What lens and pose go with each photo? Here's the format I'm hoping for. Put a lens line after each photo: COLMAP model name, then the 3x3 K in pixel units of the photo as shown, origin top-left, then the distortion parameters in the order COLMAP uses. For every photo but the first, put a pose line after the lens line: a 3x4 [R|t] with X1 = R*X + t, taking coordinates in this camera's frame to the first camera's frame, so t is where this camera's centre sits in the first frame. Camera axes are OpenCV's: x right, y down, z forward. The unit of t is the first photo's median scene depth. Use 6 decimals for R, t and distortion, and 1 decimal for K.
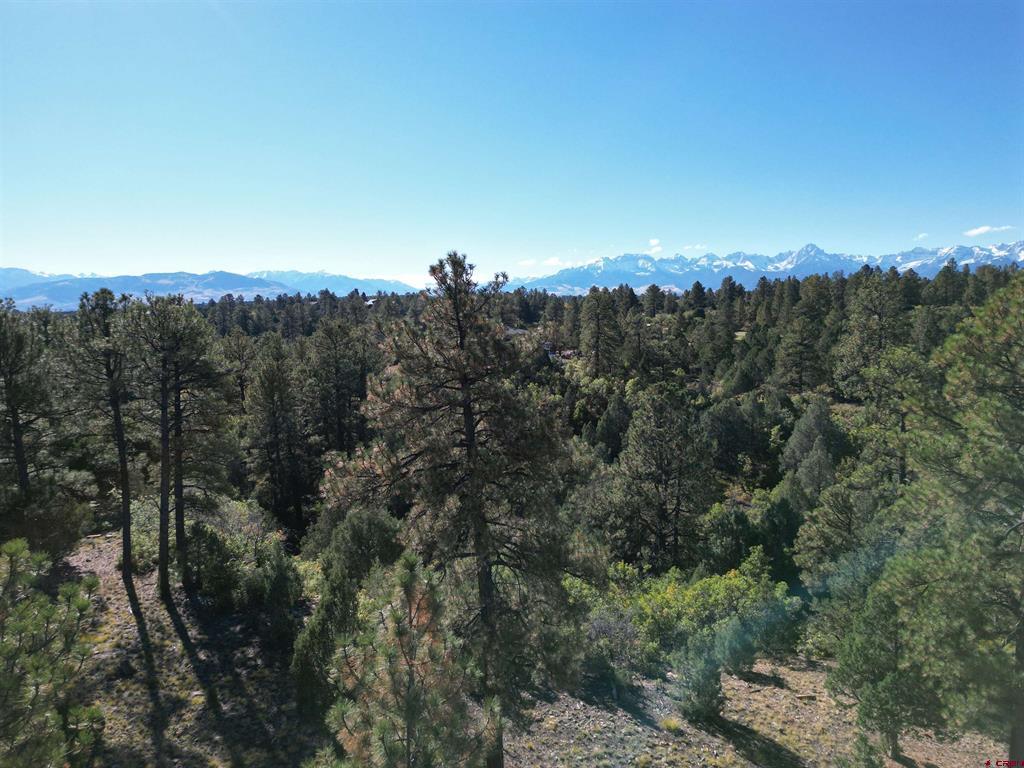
lens RADIAL K [[713.4, 0, 510.2], [0, 713.4, 379.4], [0, 0, 1]] dist [0.089344, -0.098395]
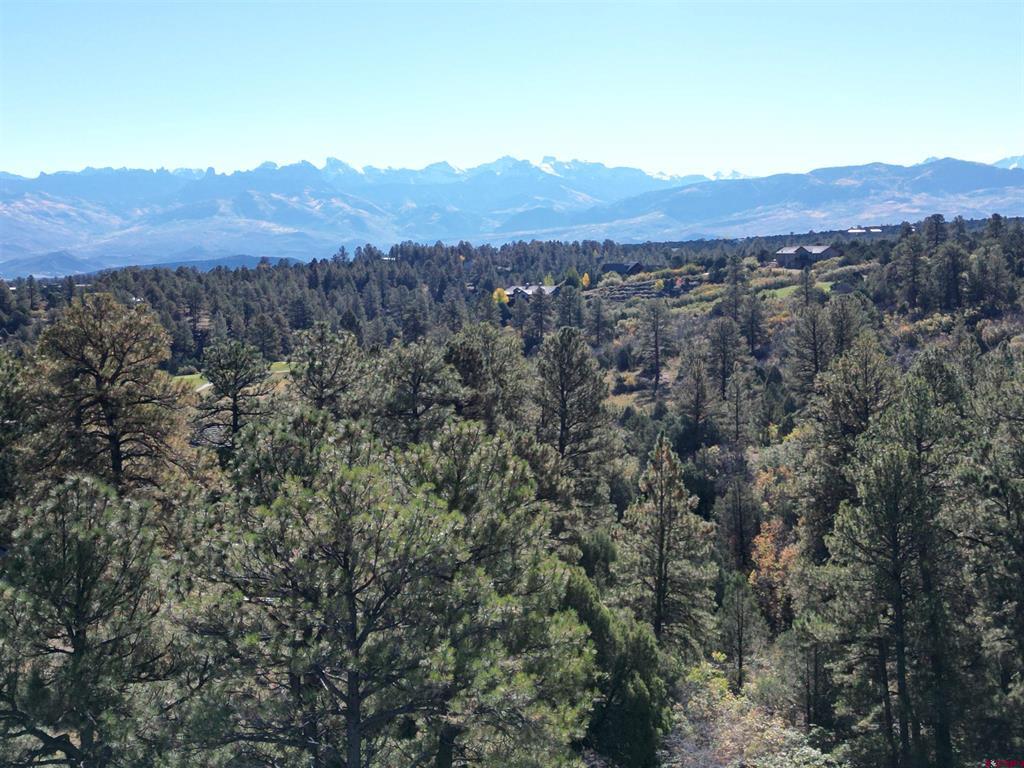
lens RADIAL K [[1400.3, 0, 512.0], [0, 1400.3, 384.0], [0, 0, 1]] dist [0.203023, -0.591712]
pose [[0.782164, 0.062978, -0.619882, 0.002748], [-0.055641, 0.997964, 0.031182, -0.054074], [0.620583, 0.010101, 0.784076, 0.146718]]
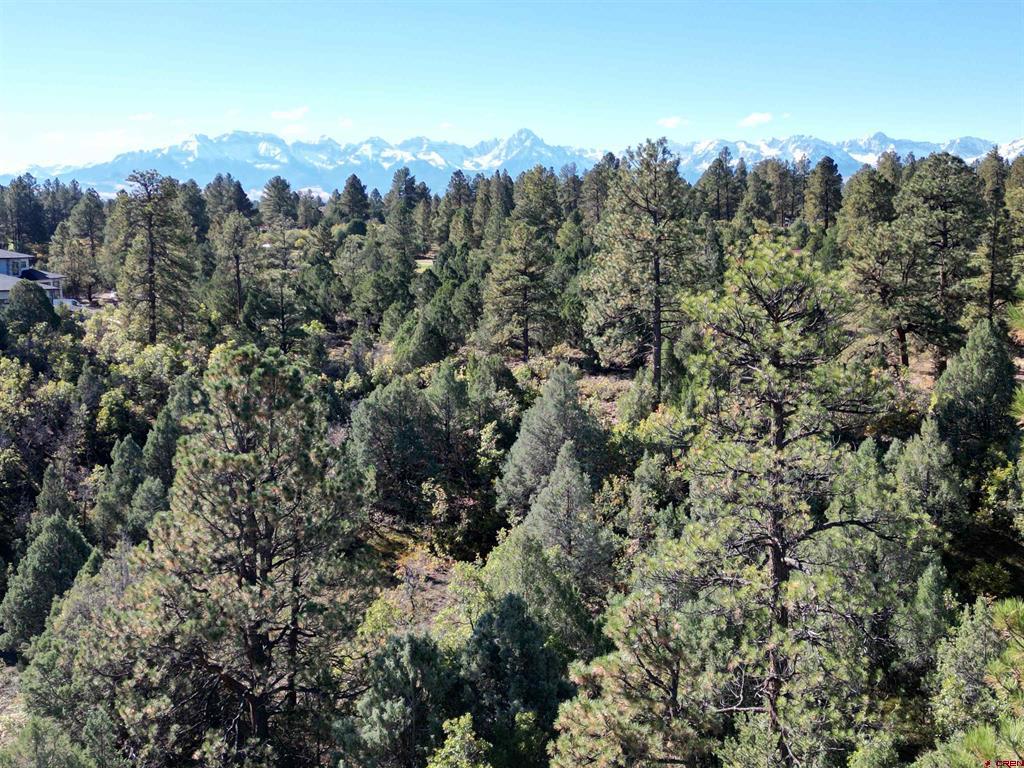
lens RADIAL K [[1191.9, 0, 512.9], [0, 1191.9, 379.7], [0, 0, 1]] dist [0.164533, -0.364755]
pose [[0.928659, -0.039956, 0.368776, 0.048338], [0.029430, 0.998984, 0.034127, 0.001896], [-0.369765, -0.020840, 0.928892, 0.137405]]
